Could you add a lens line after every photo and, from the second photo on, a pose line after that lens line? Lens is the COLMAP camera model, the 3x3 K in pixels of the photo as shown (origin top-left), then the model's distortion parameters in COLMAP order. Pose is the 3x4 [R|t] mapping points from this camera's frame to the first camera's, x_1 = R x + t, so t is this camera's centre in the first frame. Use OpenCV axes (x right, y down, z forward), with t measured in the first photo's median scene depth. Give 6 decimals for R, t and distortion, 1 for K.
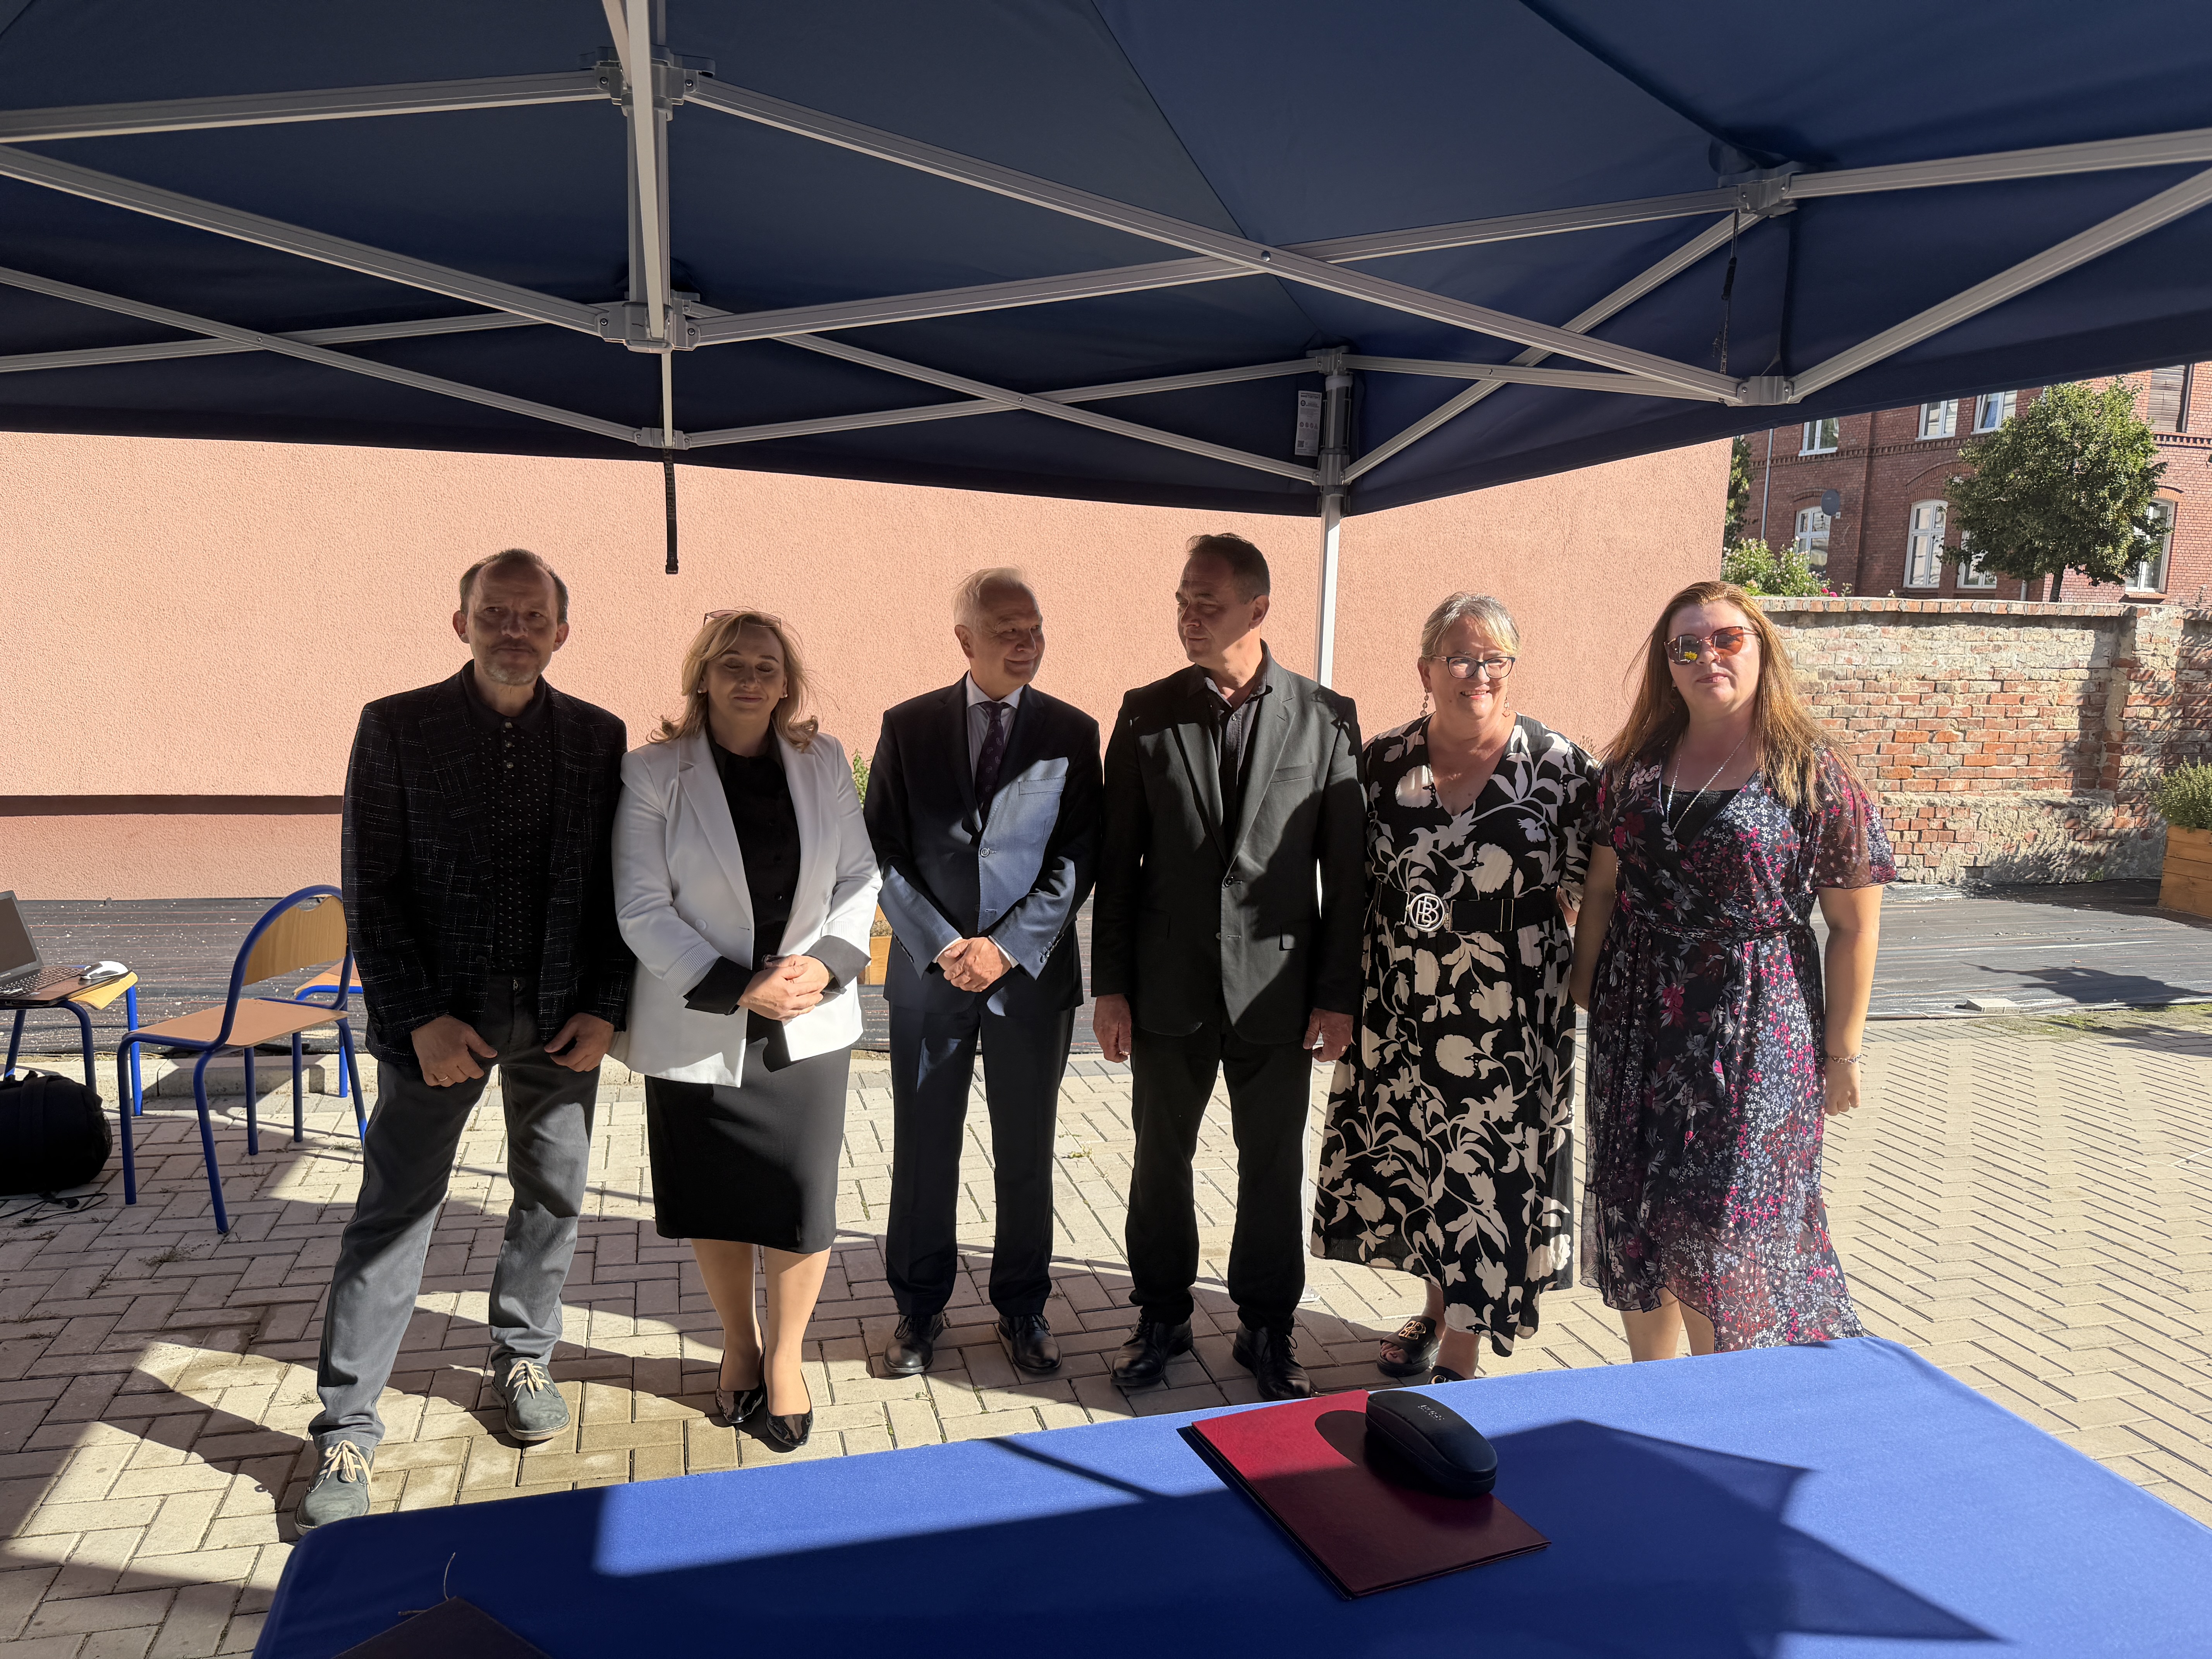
lens RADIAL K [[1554.3, 0, 1106.0], [0, 1554.3, 829.5], [0, 0, 1]] dist [-0.004496, -0.002273]
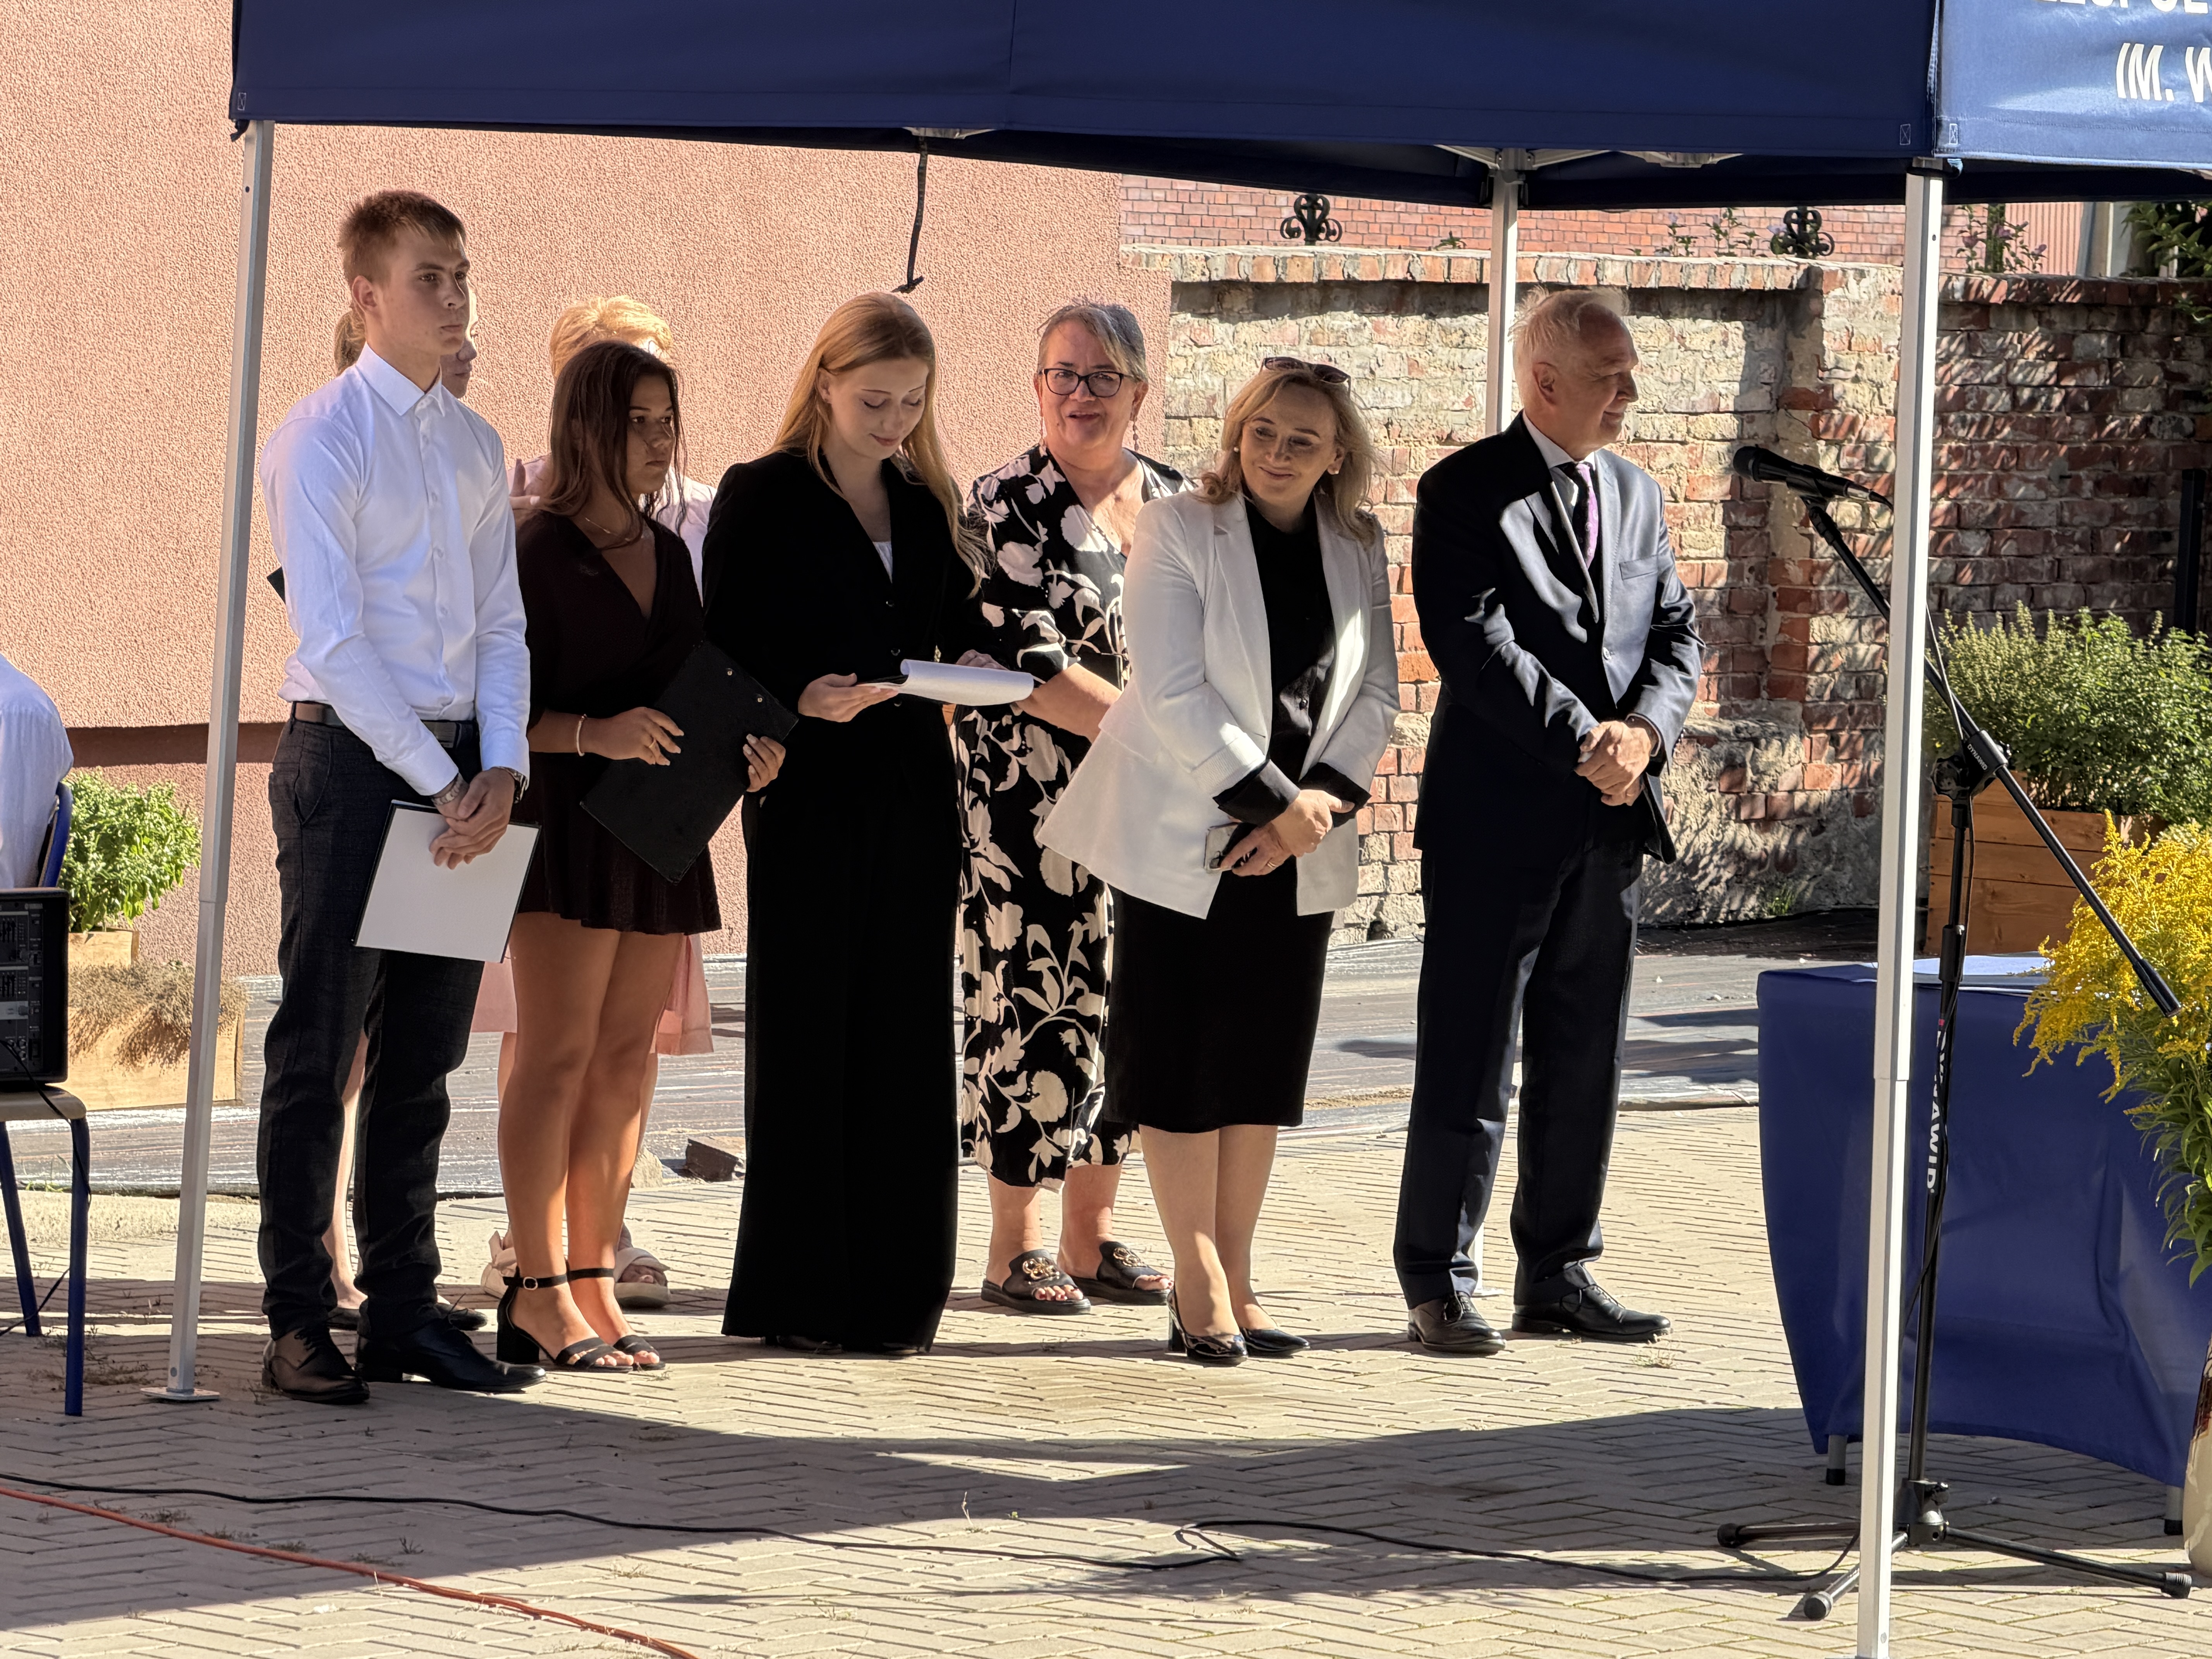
lens RADIAL K [[8314.7, 0, 1106.0], [0, 8314.7, 829.5], [0, 0, 1]] dist [0.567243, 0.226982]
pose [[0.815272, -0.033639, 0.578101, -0.825141], [0.065636, 0.997246, -0.034534, 0.076480], [-0.575347, 0.066099, 0.815234, -0.747015]]
